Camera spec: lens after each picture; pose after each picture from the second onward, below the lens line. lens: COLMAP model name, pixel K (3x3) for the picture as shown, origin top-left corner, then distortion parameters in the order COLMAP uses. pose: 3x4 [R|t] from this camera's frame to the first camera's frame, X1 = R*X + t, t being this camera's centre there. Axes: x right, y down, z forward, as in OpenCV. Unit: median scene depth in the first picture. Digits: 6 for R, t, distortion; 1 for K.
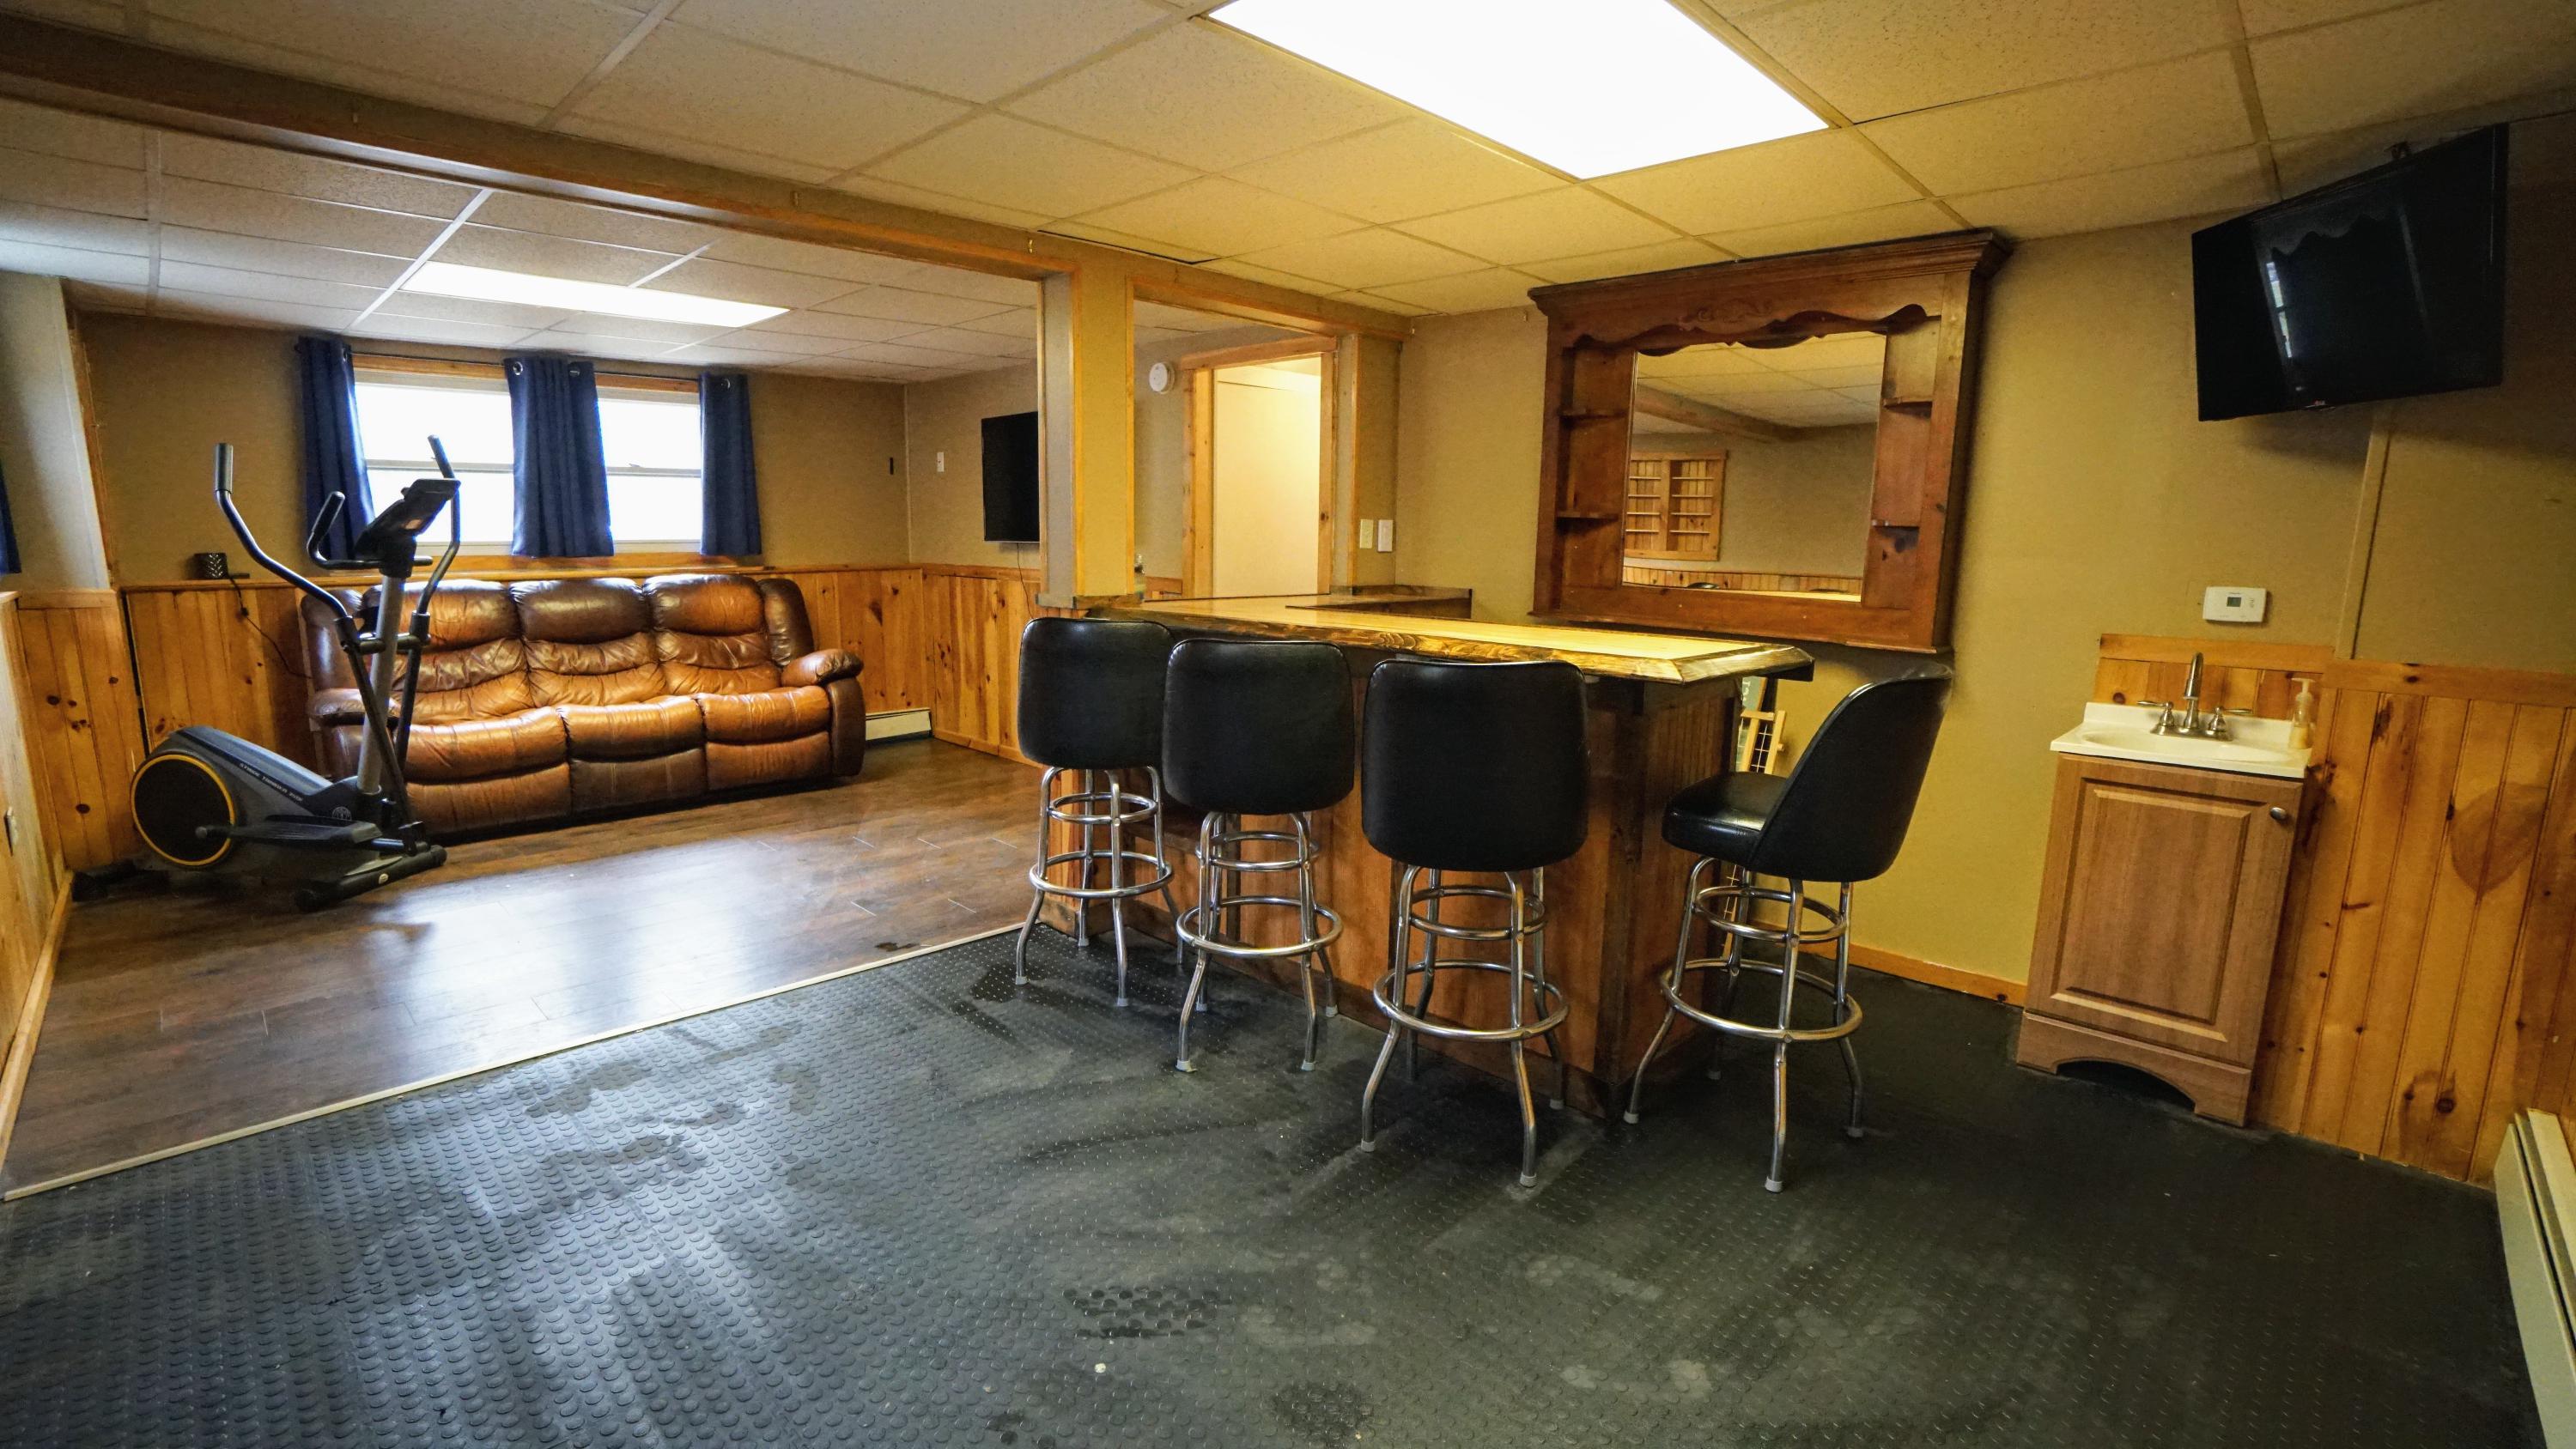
lens RADIAL K [[1131.6, 0, 1276.2], [0, 1131.6, 735.0], [0, 0, 1]] dist [-0.060251, 0.018563]
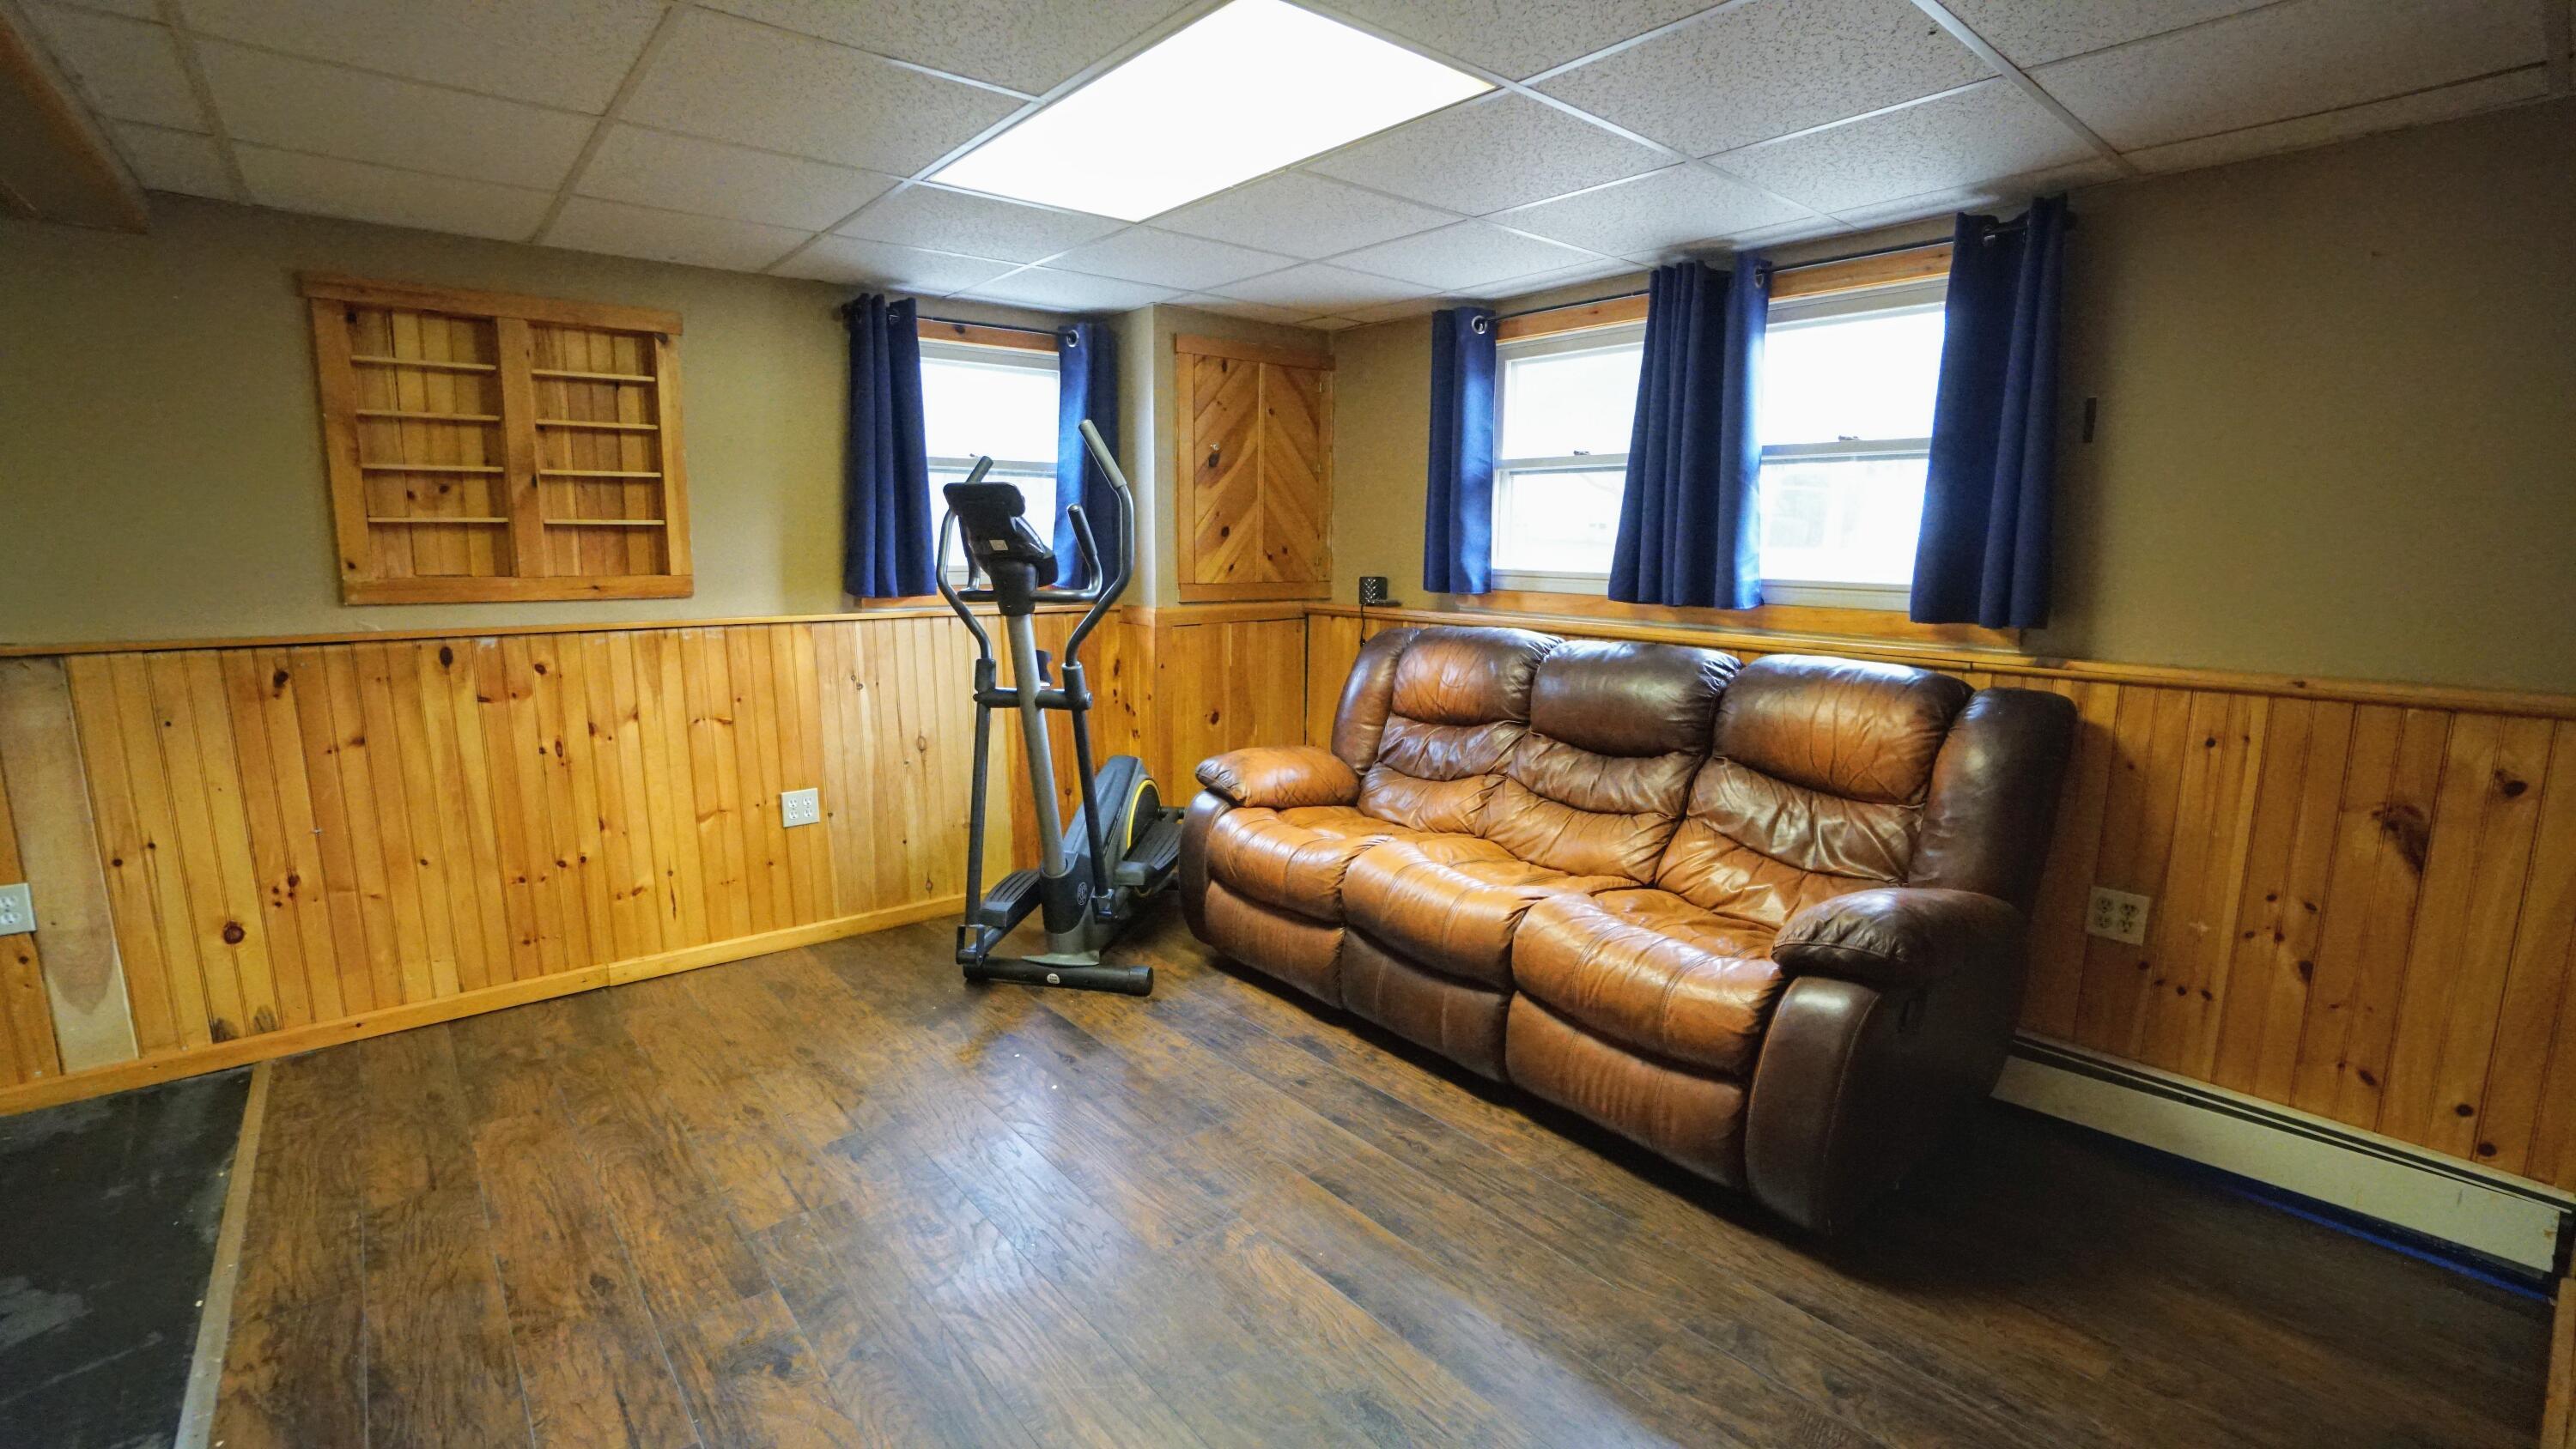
lens RADIAL K [[1131.6, 0, 1277.3], [0, 1131.6, 725.7], [0, 0, 1]] dist [-0.060251, 0.018563]
pose [[-0.140382, 0.169010, -0.975566, -0.017635], [-0.164261, 0.967693, 0.191283, -0.183766], [0.976377, 0.187100, -0.108085, 0.896493]]
